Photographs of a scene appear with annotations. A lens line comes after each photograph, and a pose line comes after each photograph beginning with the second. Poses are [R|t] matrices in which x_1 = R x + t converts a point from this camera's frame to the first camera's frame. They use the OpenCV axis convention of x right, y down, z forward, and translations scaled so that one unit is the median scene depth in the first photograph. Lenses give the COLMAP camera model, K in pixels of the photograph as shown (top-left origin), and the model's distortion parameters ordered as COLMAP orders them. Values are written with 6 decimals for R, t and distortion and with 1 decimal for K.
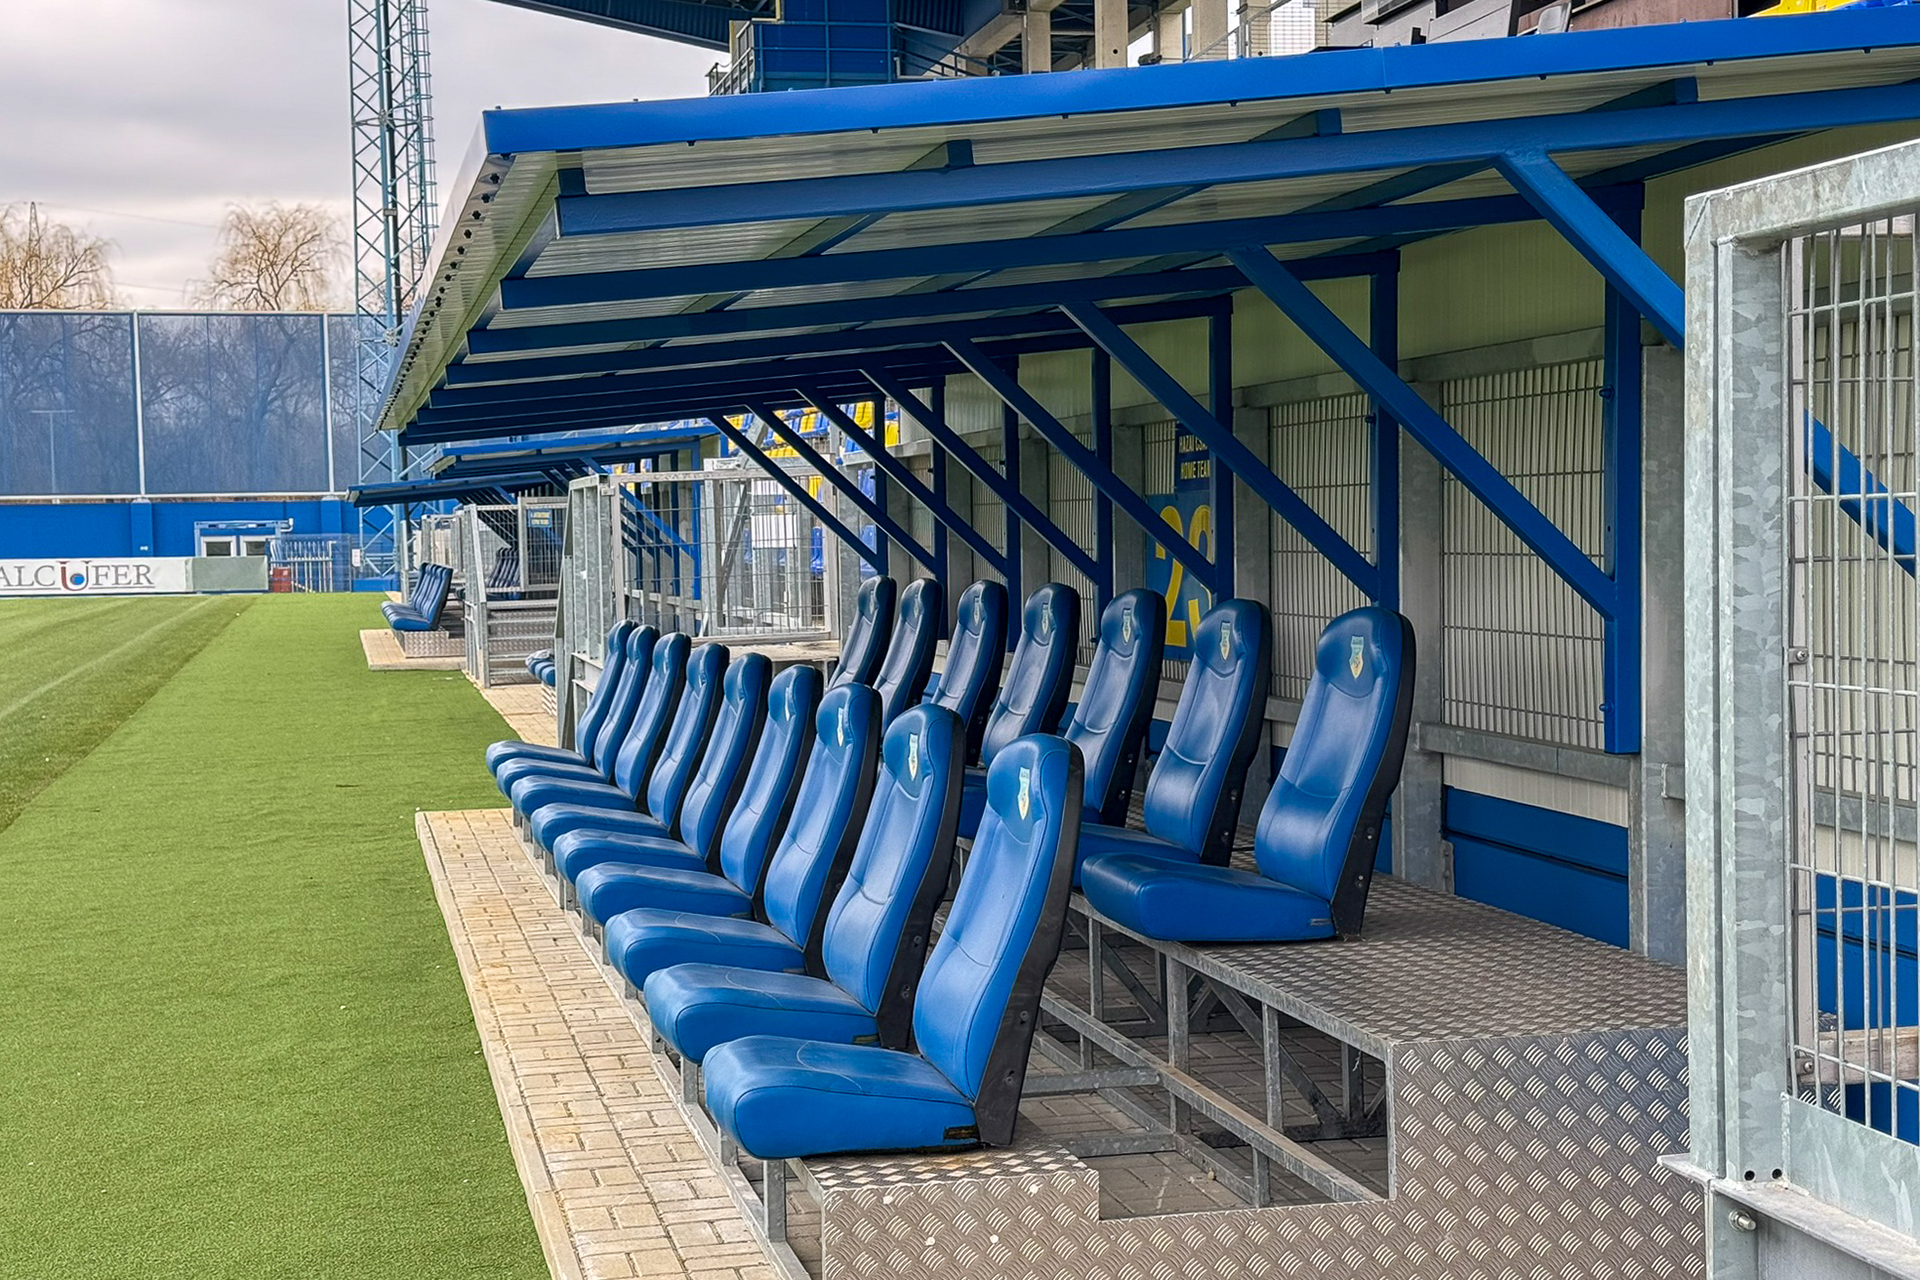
lens RADIAL K [[2704.0, 0, 914.0], [0, 2704.0, 646.4], [0, 0, 1]] dist [0.136428, 0.000000]
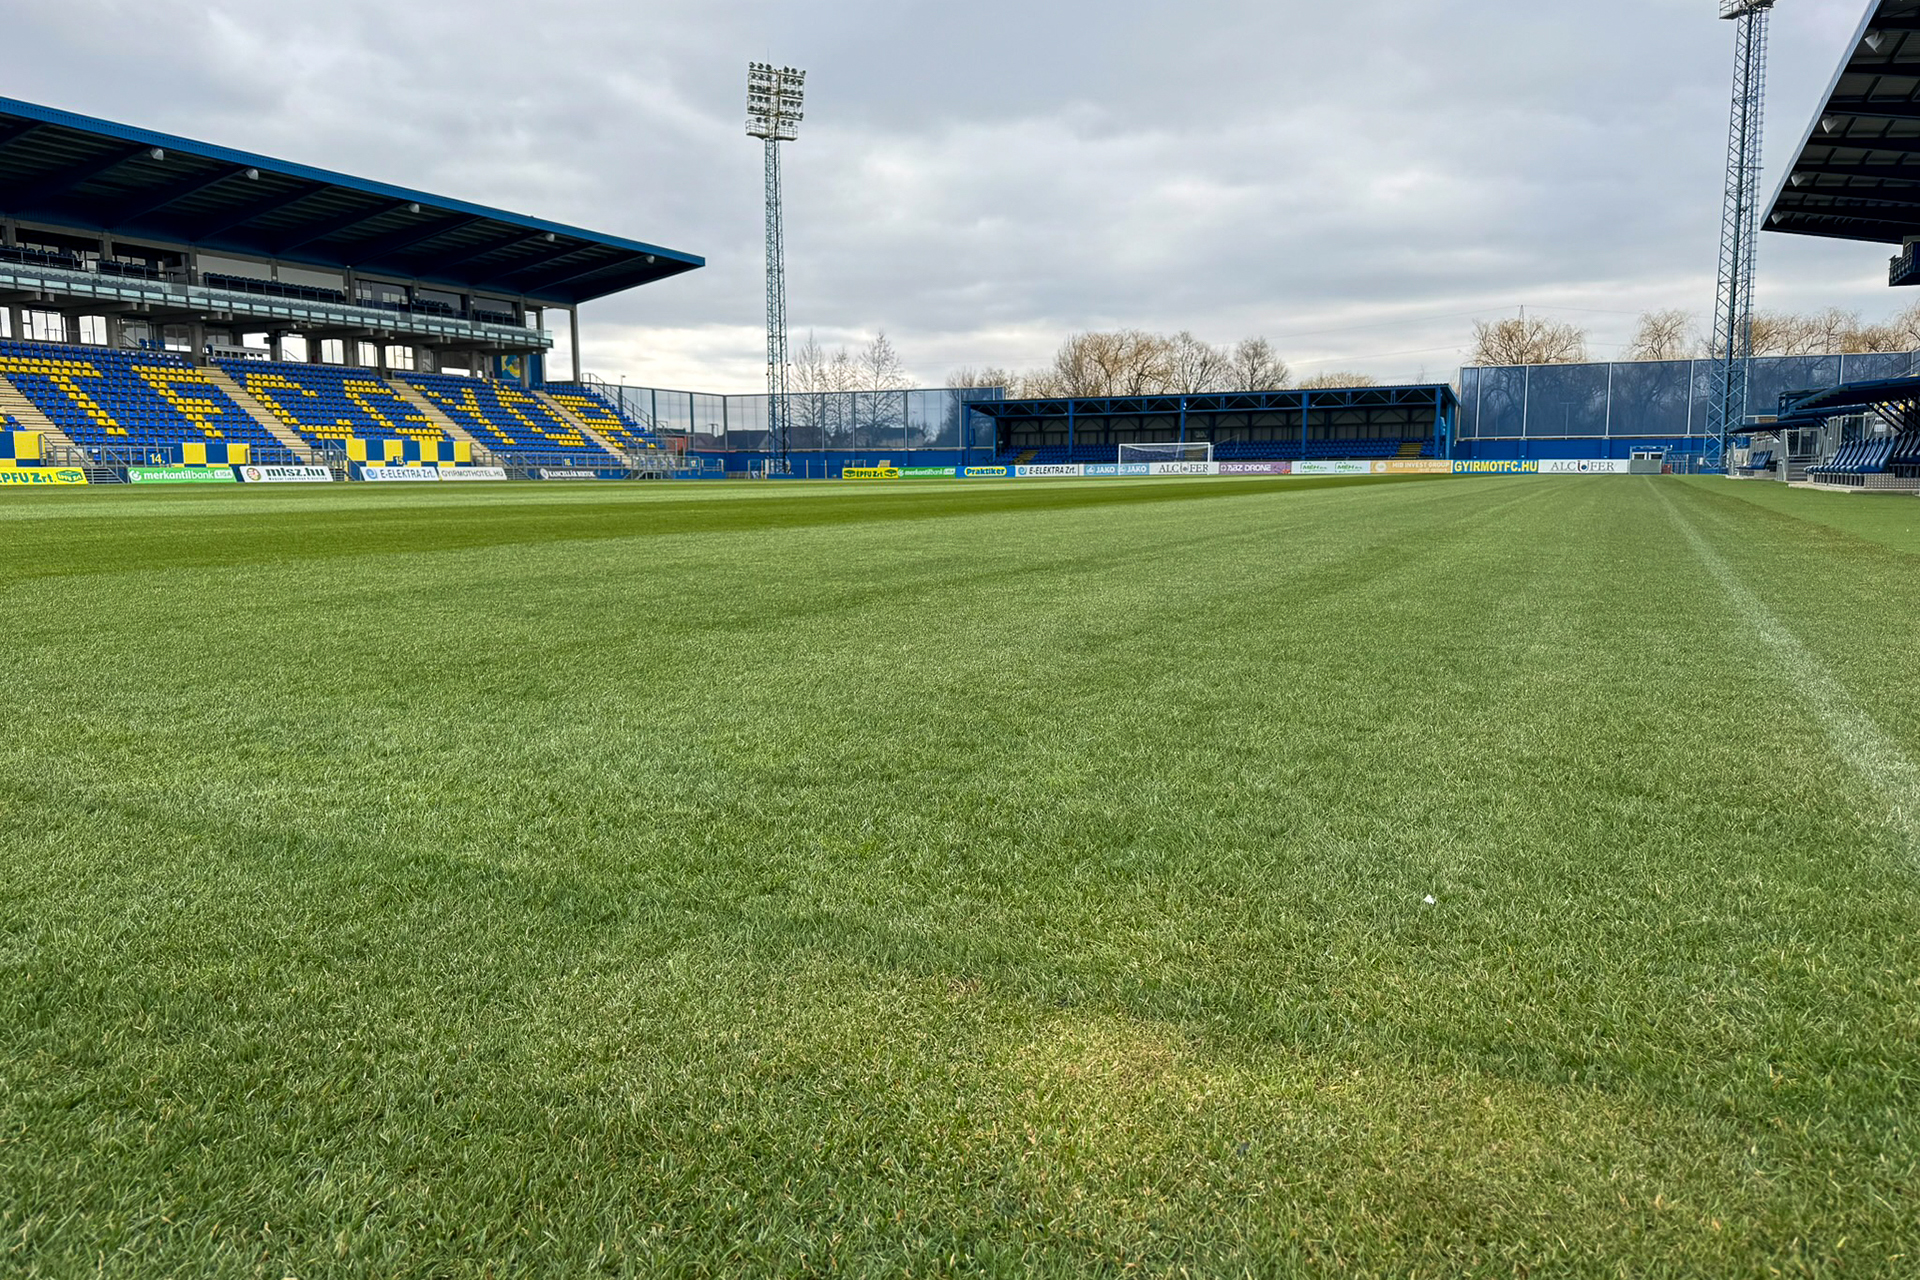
lens RADIAL K [[1343.9, 0, 974.6], [0, 1343.9, 656.7], [0, 0, 1]] dist [0.068531, -0.070862]
pose [[0.792478, 0.101440, -0.601405, 0.037678], [-0.041173, 0.992720, 0.113189, 0.032868], [0.608509, -0.064939, 0.790886, -0.413486]]
